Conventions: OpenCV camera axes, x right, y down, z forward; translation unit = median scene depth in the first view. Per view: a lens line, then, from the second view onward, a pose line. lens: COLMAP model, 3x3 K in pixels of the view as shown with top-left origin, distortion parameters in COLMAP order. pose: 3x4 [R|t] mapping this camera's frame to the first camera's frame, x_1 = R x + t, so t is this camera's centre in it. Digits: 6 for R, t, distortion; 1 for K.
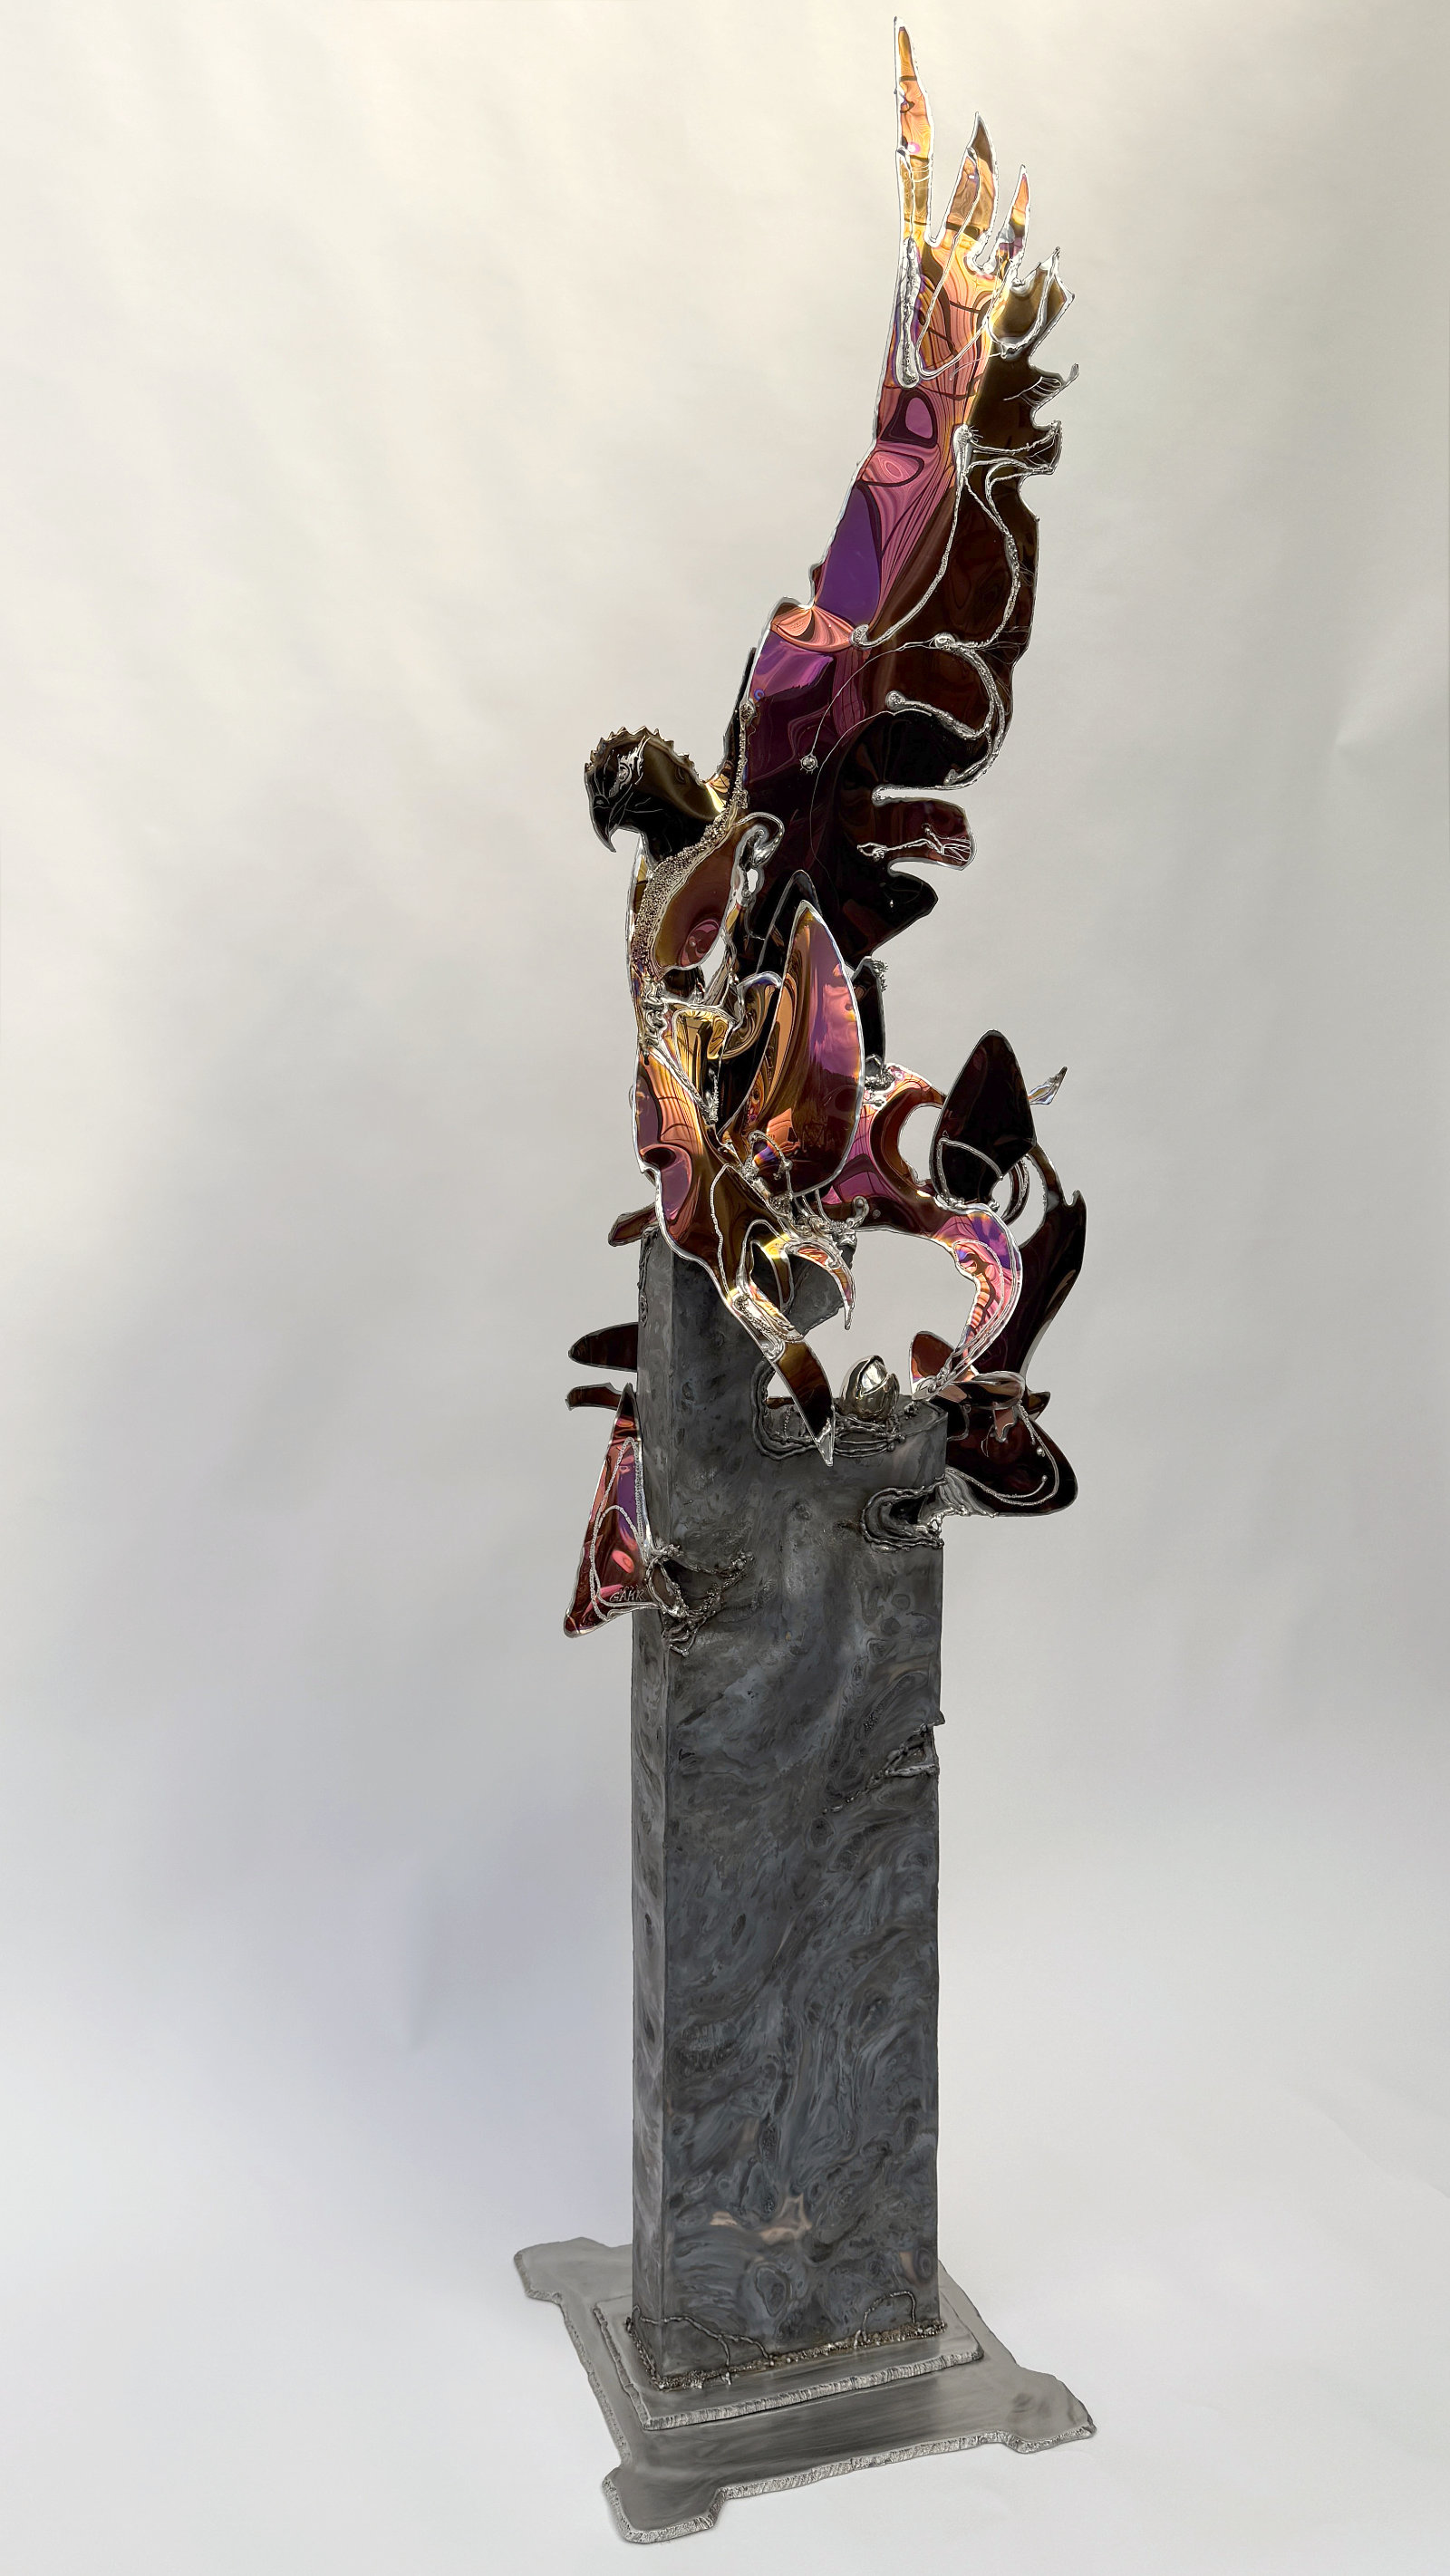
lens RADIAL K [[1822.0, 0, 740.1], [0, 1822.0, 1282.1], [0, 0, 1]] dist [0.100843, -0.181067]
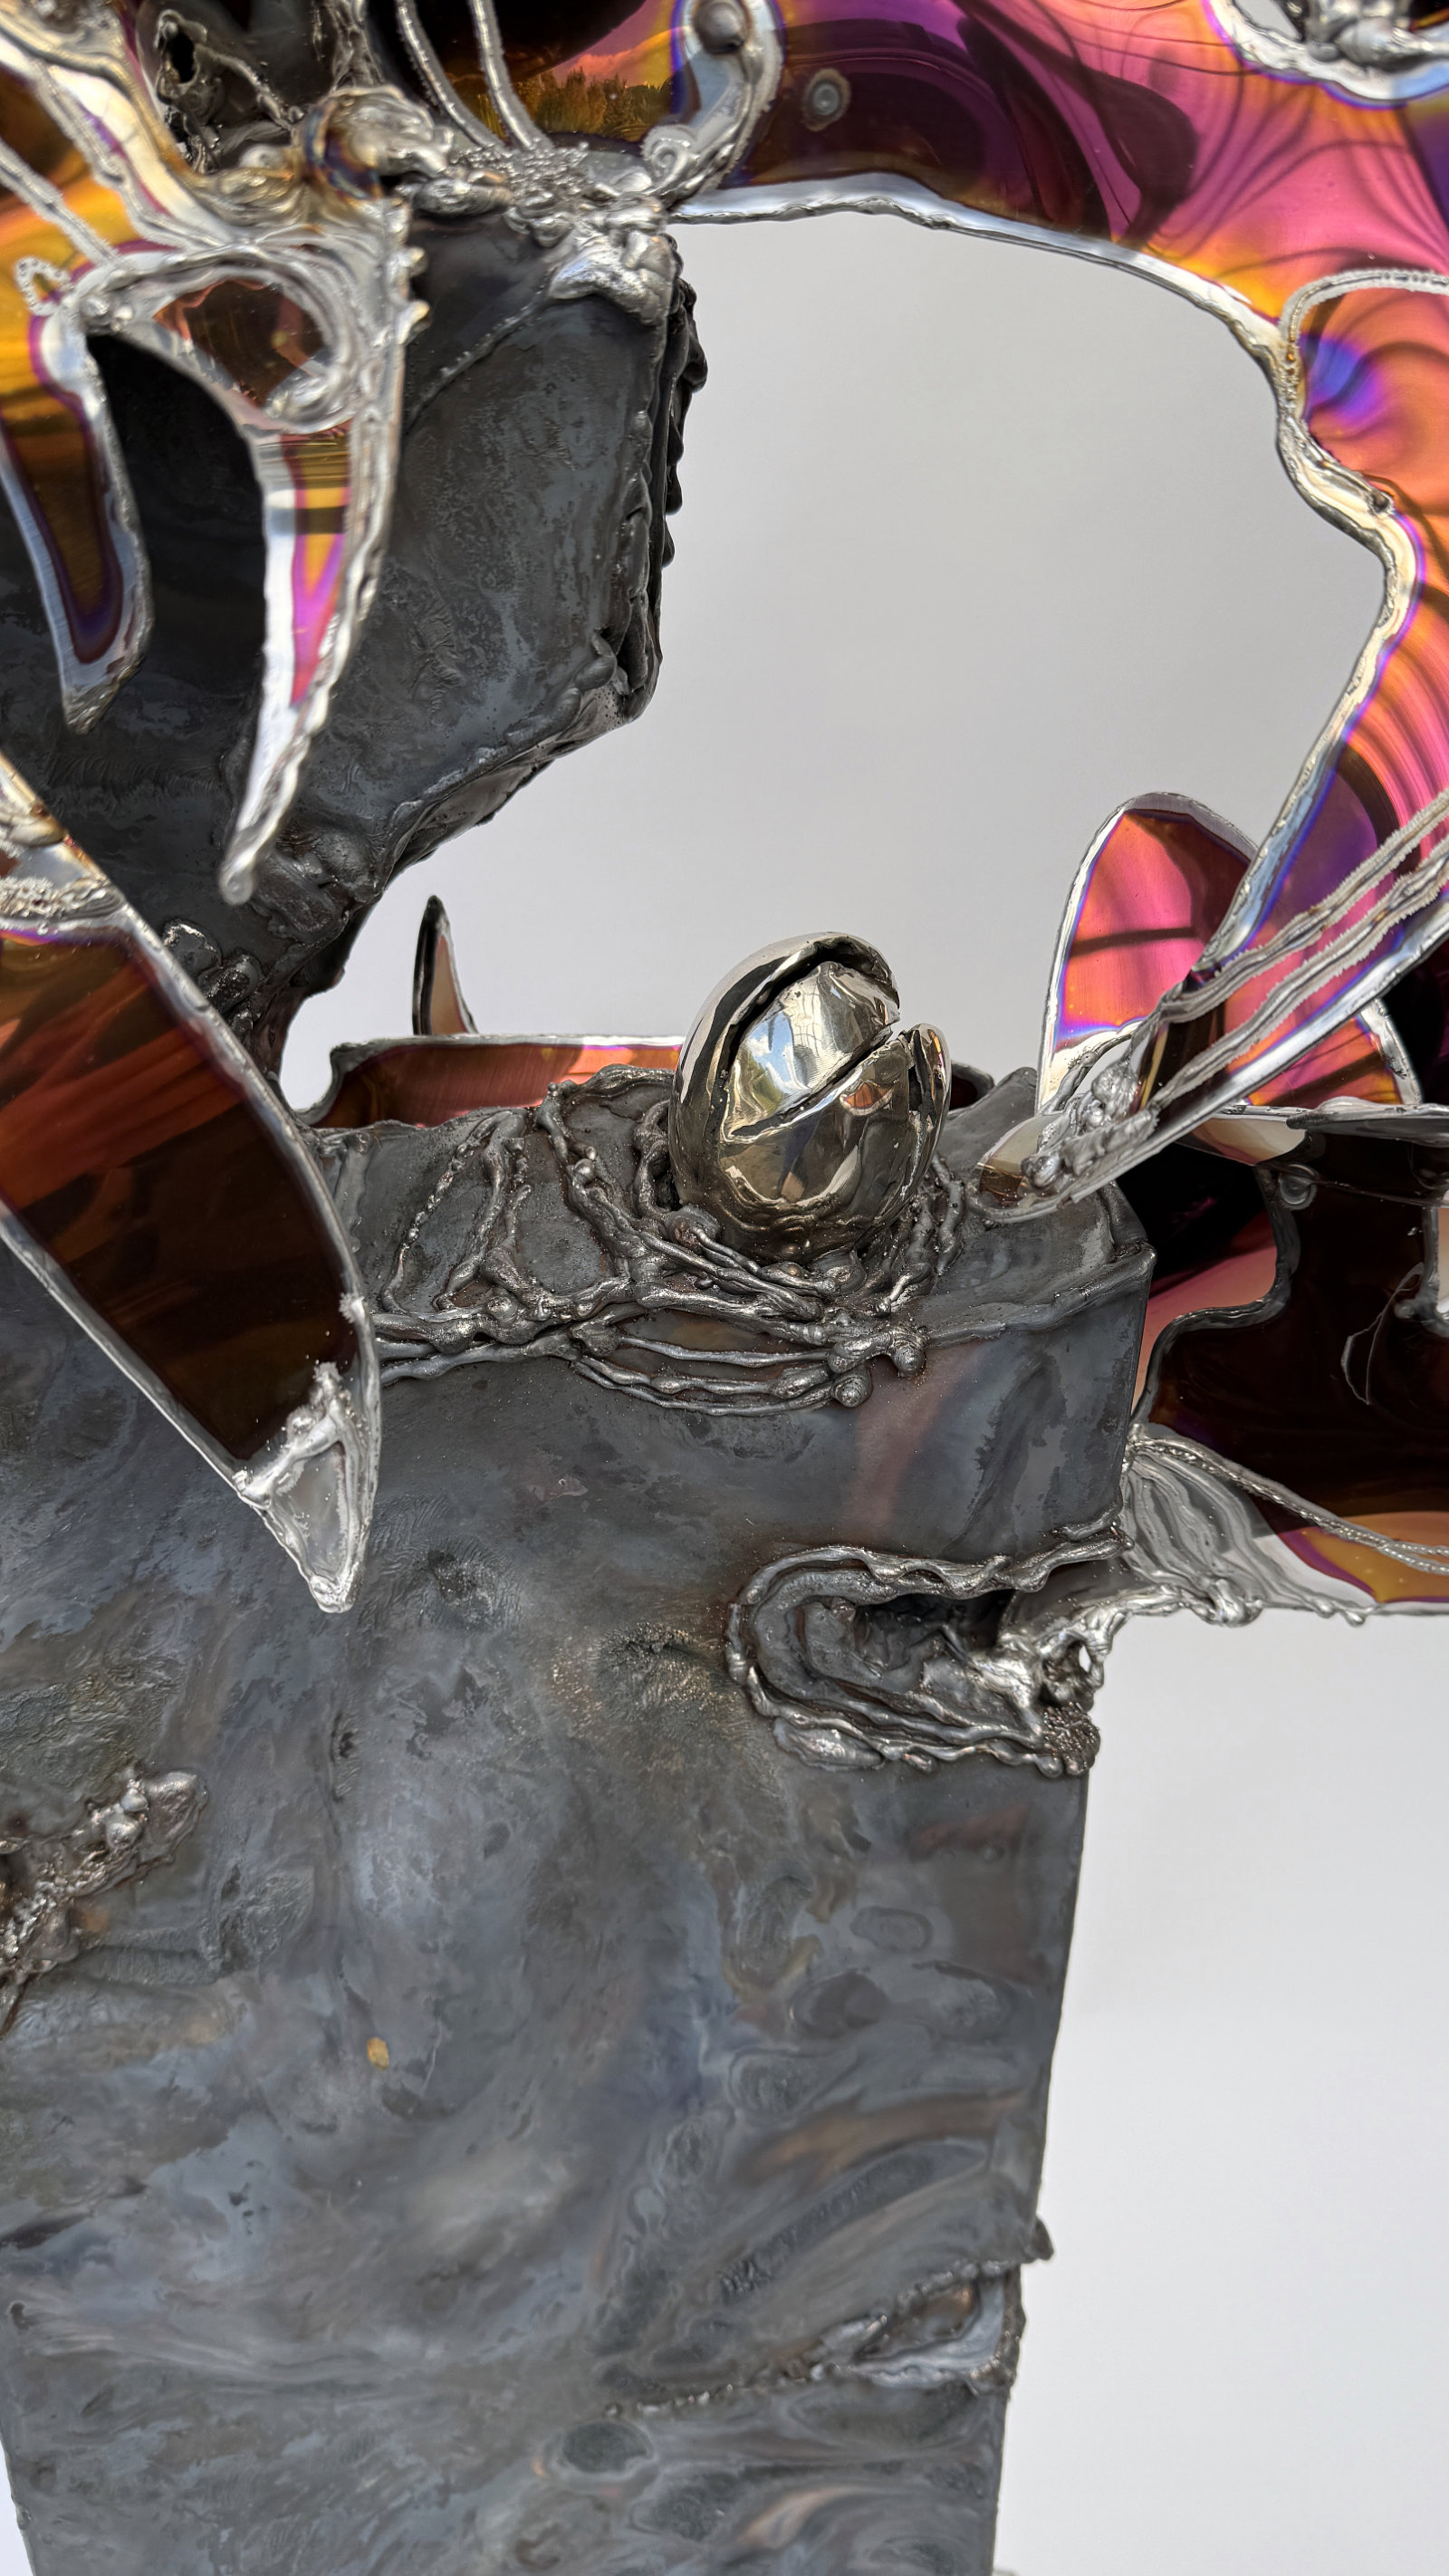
lens RADIAL K [[1821.7, 0, 739.6], [0, 1821.7, 1282.1], [0, 0, 1]] dist [0.100843, -0.181067]
pose [[0.954783, 0.131230, -0.266775, 0.127829], [-0.026050, 0.930786, 0.364636, 0.001526], [0.296162, -0.341198, 0.892117, 0.826041]]
